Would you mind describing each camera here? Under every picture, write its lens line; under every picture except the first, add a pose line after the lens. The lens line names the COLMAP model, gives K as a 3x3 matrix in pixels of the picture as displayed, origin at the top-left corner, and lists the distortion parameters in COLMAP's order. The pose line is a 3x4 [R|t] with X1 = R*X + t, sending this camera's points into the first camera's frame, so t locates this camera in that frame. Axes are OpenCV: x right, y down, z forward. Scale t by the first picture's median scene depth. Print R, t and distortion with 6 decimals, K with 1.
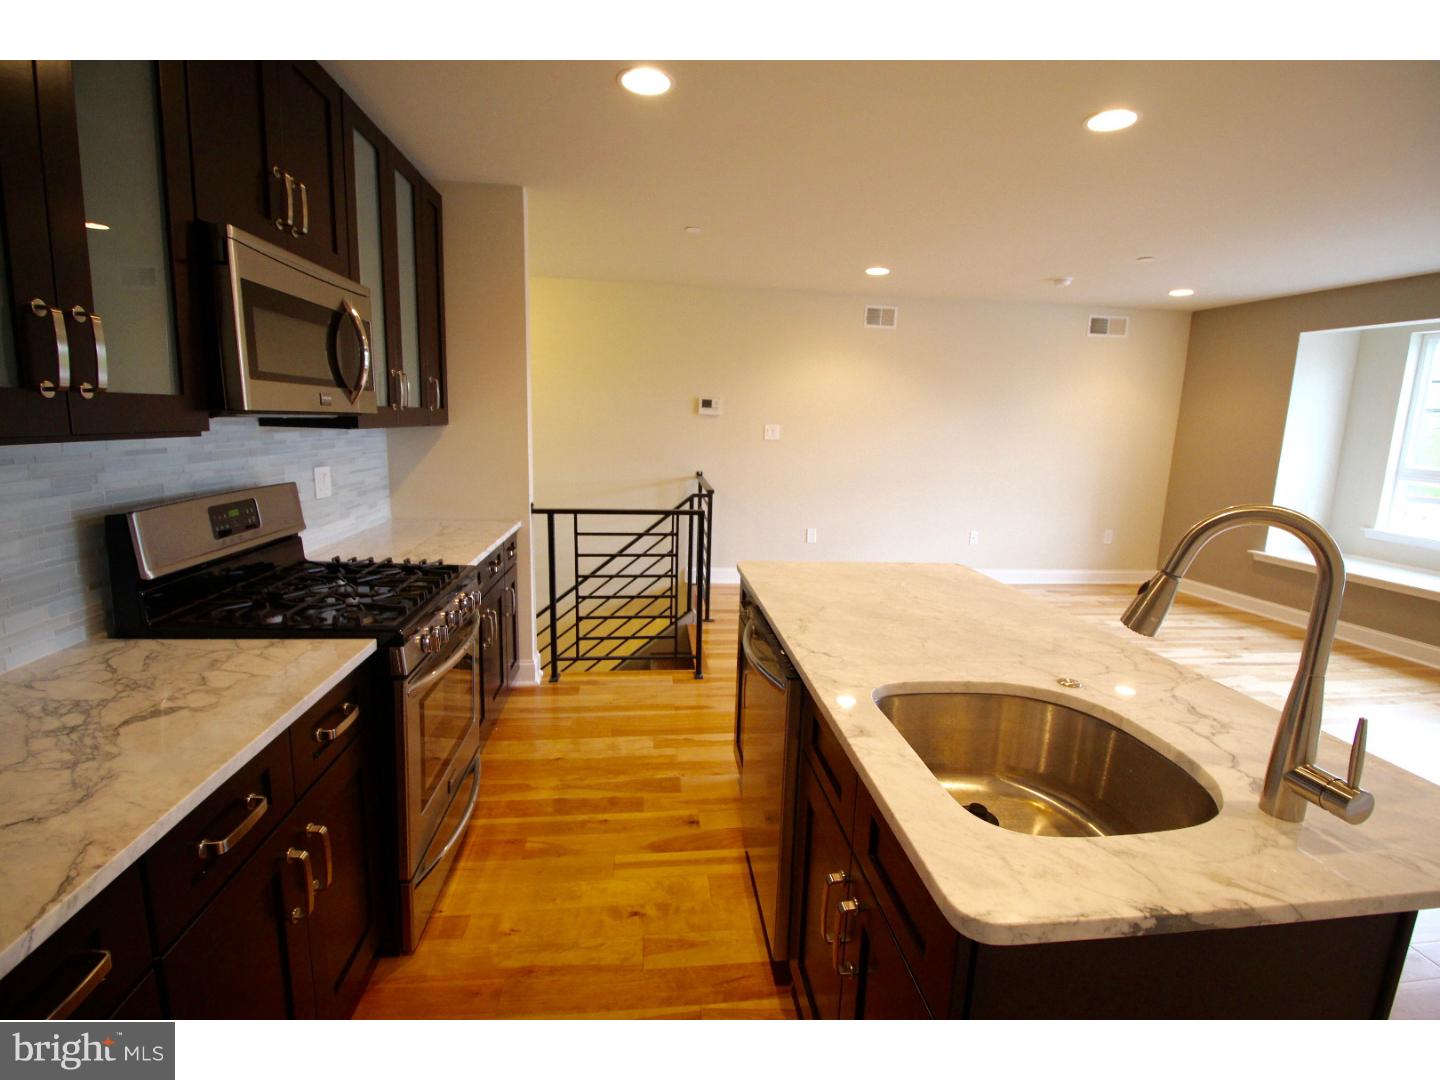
lens RADIAL K [[666.2, 0, 720.9], [0, 666.2, 538.1], [0, 0, 1]] dist [-0.000441, -0.012778]
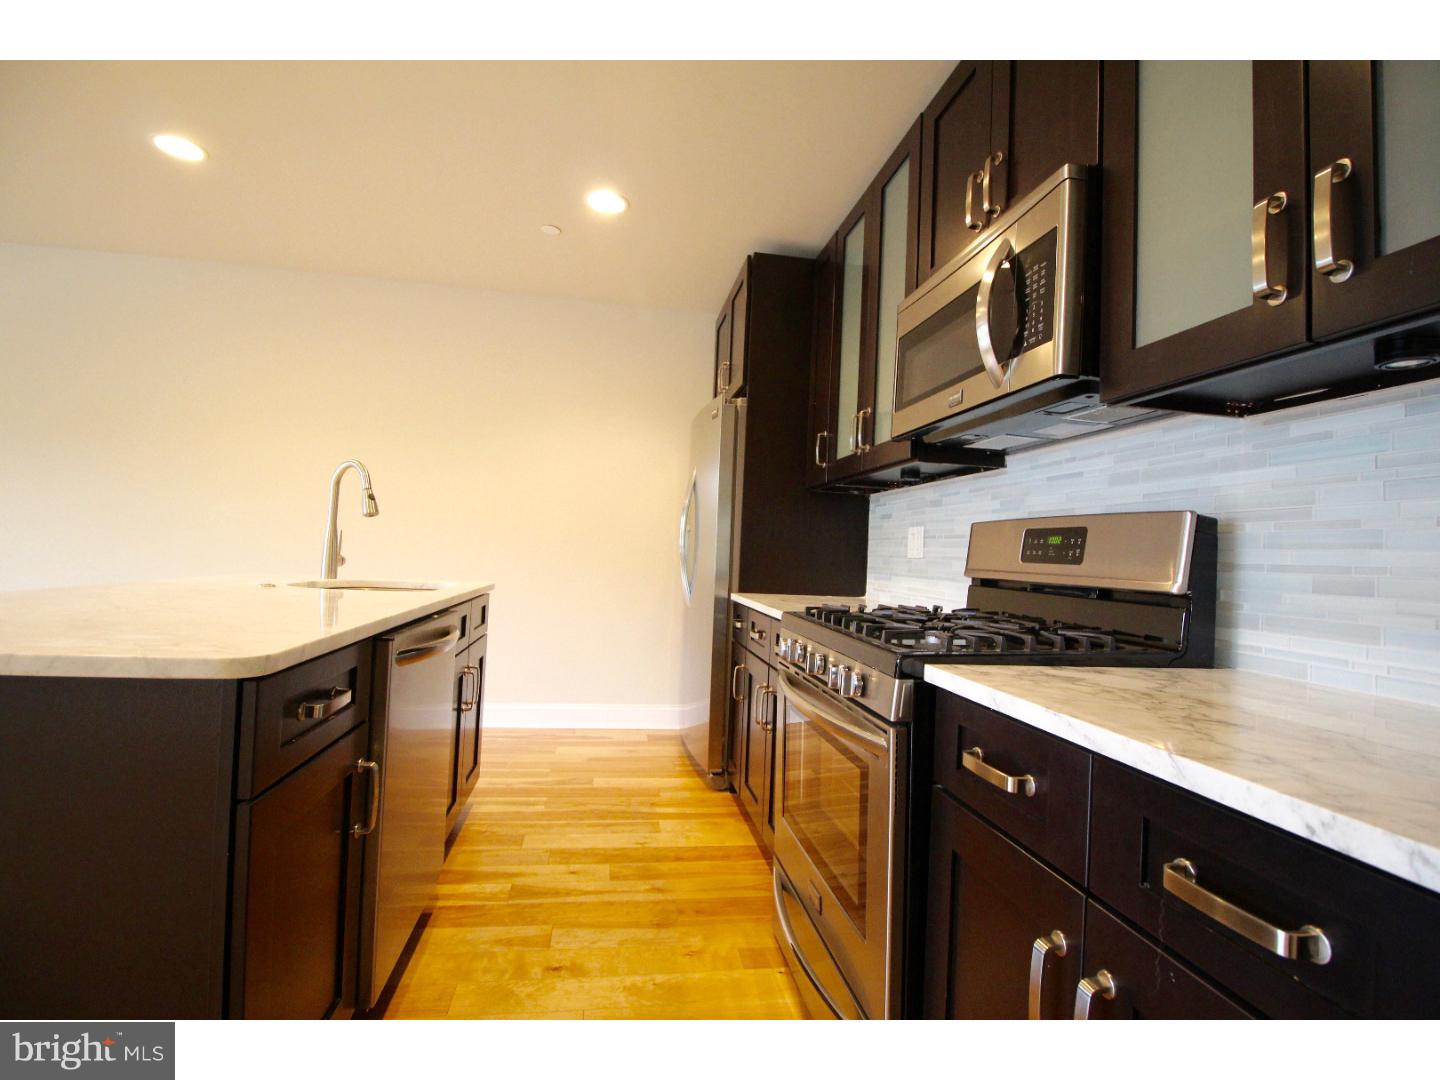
lens RADIAL K [[666.2, 0, 720.9], [0, 666.2, 538.1], [0, 0, 1]] dist [-0.000441, -0.012778]
pose [[-0.995186, -0.078605, -0.058527, -0.130626], [-0.086643, 0.984783, 0.150652, -0.067919], [0.045795, 0.154998, -0.986853, 0.936788]]
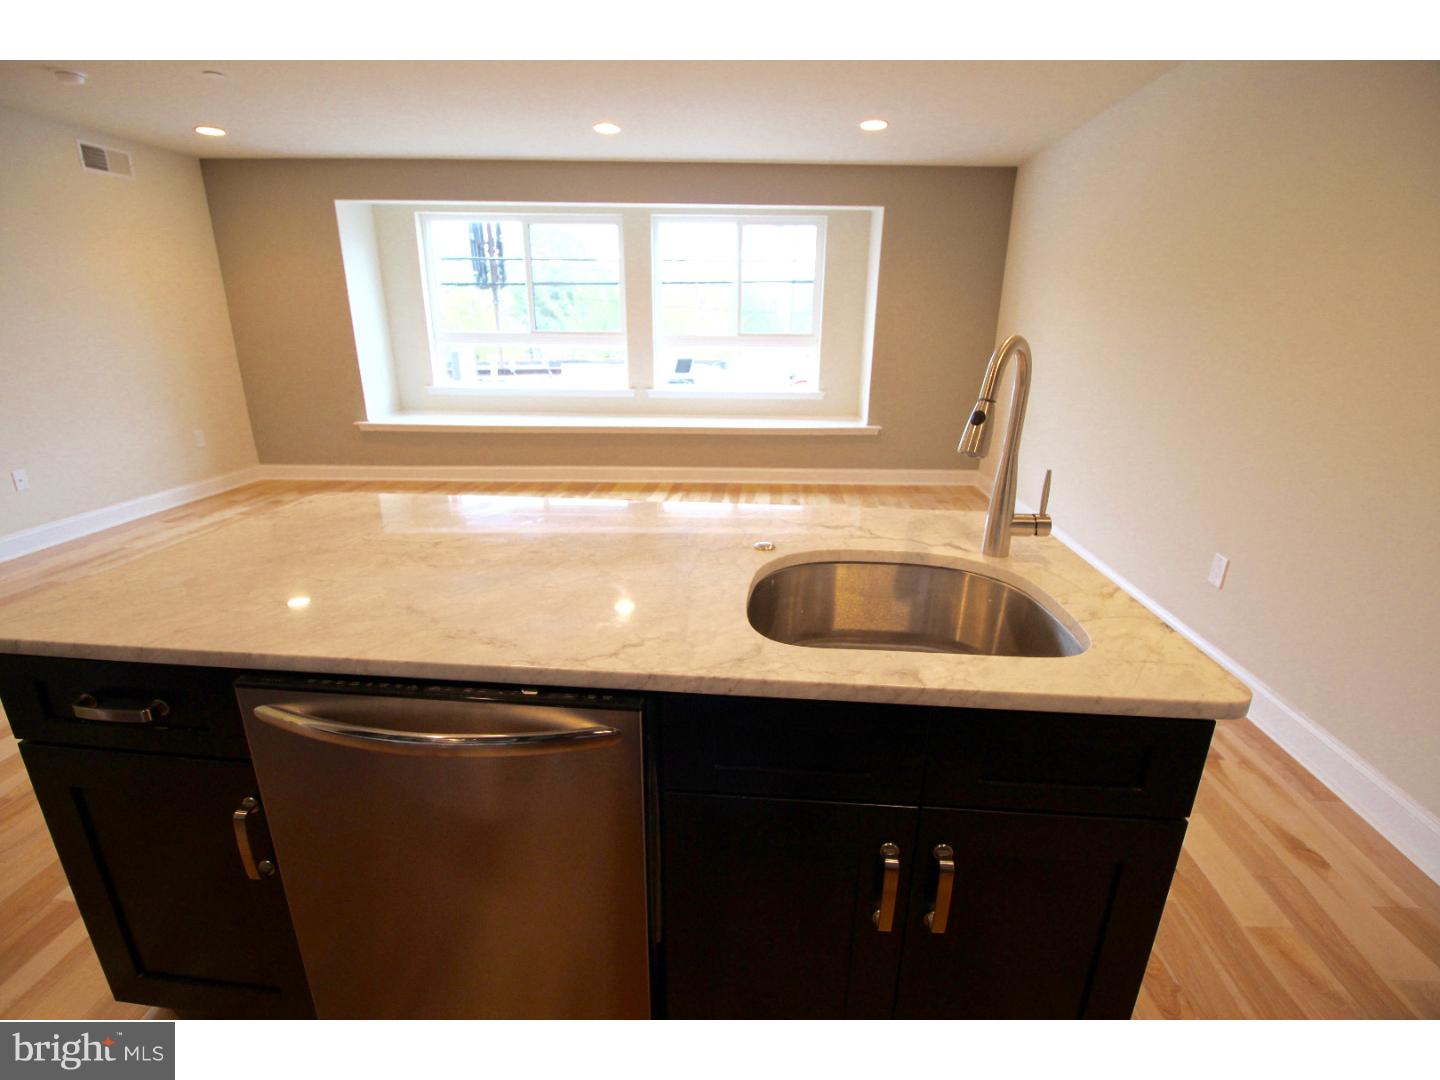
lens RADIAL K [[666.2, 0, 720.9], [0, 666.2, 538.1], [0, 0, 1]] dist [-0.000441, -0.012778]
pose [[0.193443, -0.328366, 0.924530, -0.159284], [0.165874, 0.939710, 0.299051, -0.040689], [-0.966988, 0.095506, 0.236248, 0.321460]]
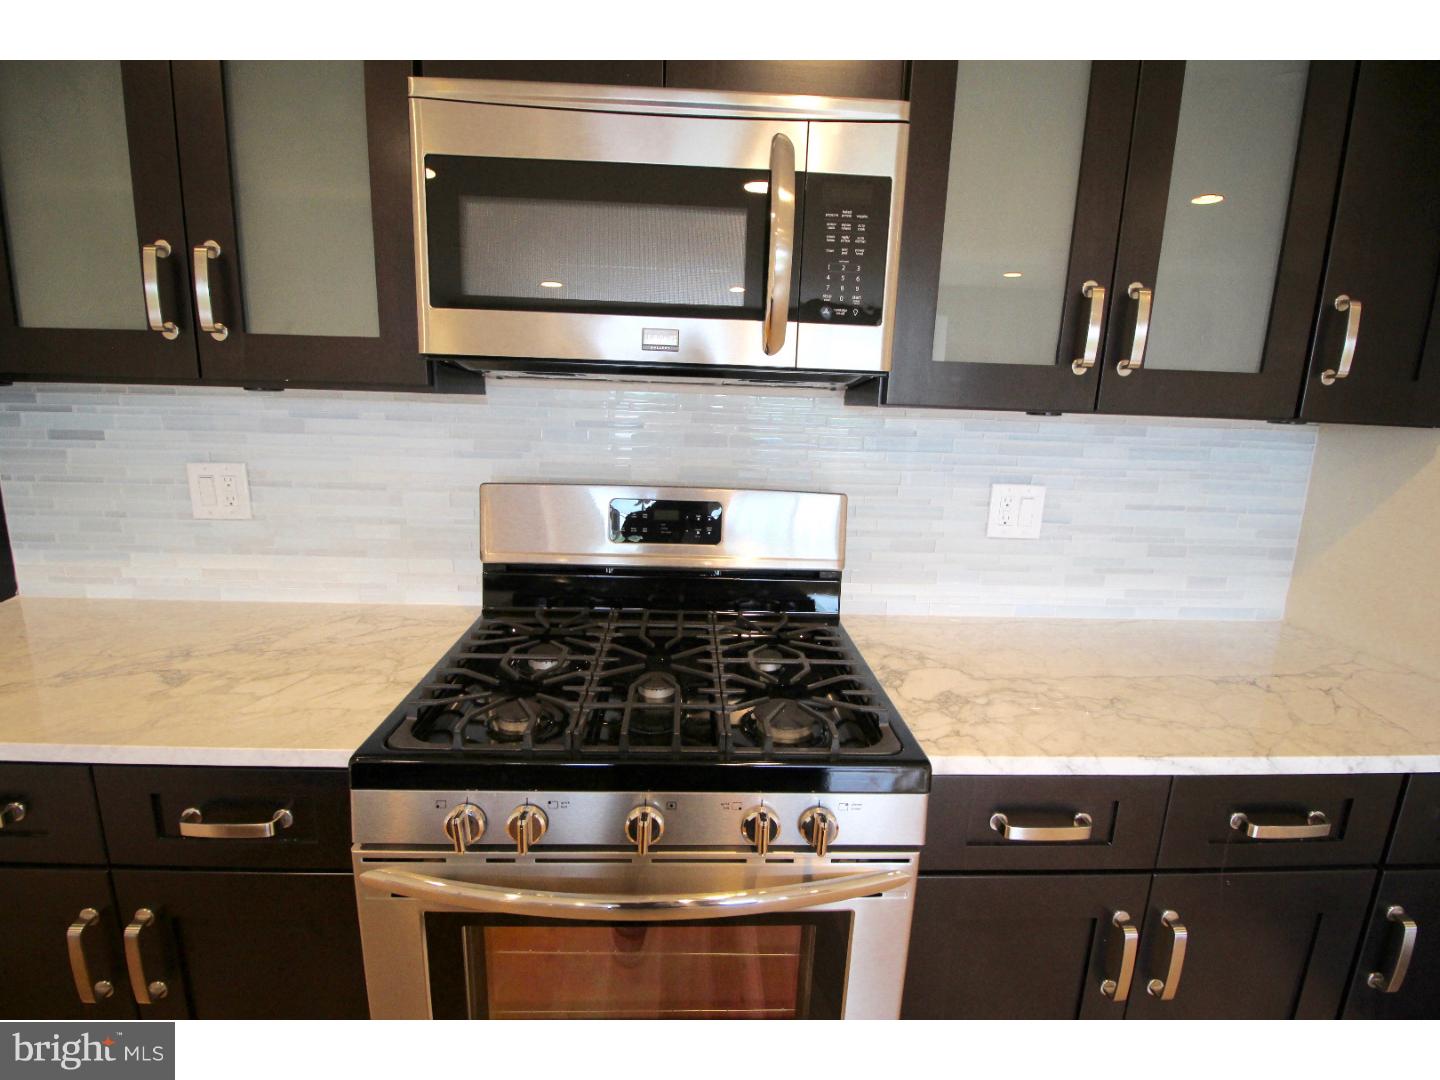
lens RADIAL K [[666.2, 0, 720.9], [0, 666.2, 538.1], [0, 0, 1]] dist [-0.000441, -0.012778]
pose [[-0.068766, 0.164490, -0.983979, -0.008118], [-0.208649, 0.962130, 0.175419, -0.078864], [0.975570, 0.217369, -0.031842, 0.556196]]
